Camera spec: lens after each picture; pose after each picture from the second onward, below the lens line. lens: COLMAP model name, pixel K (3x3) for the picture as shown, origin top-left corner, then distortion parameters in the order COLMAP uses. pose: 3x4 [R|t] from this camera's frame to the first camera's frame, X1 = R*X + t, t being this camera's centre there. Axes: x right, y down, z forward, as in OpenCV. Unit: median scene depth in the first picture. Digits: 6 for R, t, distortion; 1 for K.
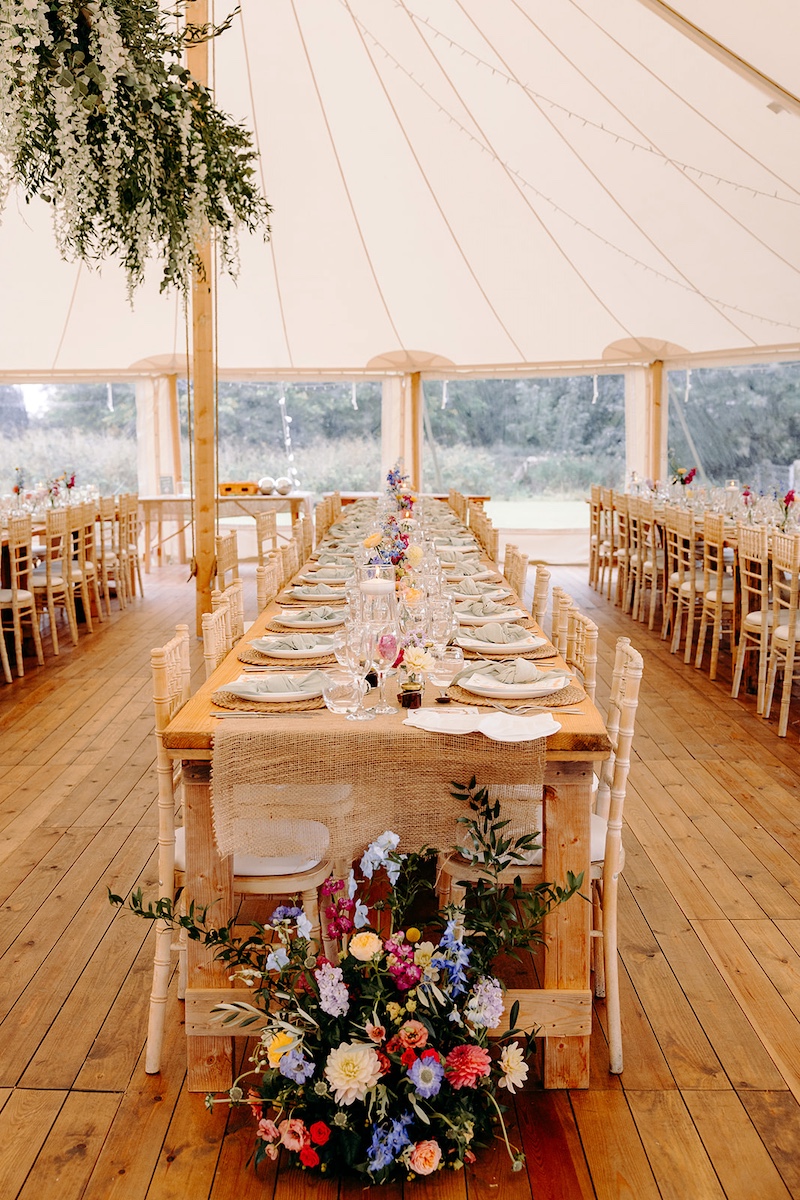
lens RADIAL K [[1312.0, 0, 398.1], [0, 1312.0, 567.4], [0, 0, 1]] dist [0.002680, 0.001660]
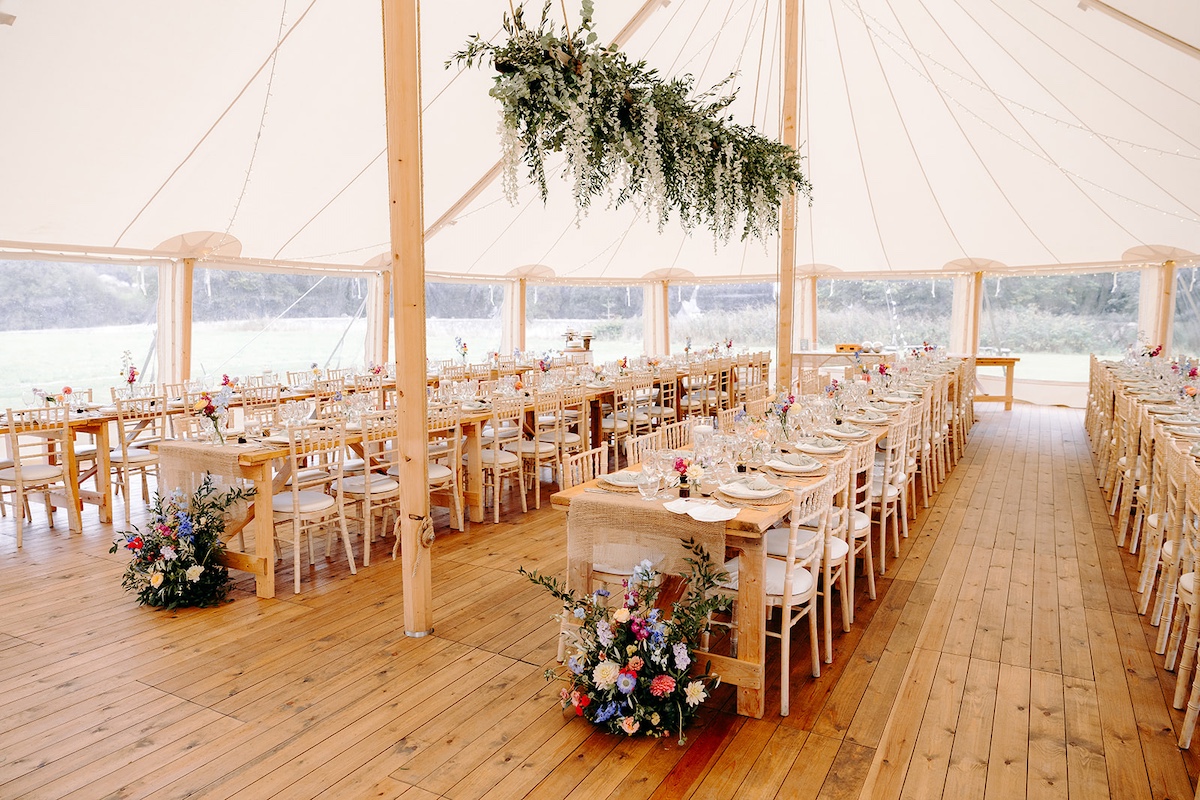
lens RADIAL K [[814.4, 0, 600.0], [0, 814.4, 400.0], [0, 0, 1]] dist [-0.001101, -0.000089]
pose [[0.878470, 0.054541, -0.474675, 0.172797], [-0.046393, 0.998506, 0.028873, -0.022839], [0.475540, -0.003343, 0.879688, -0.030892]]
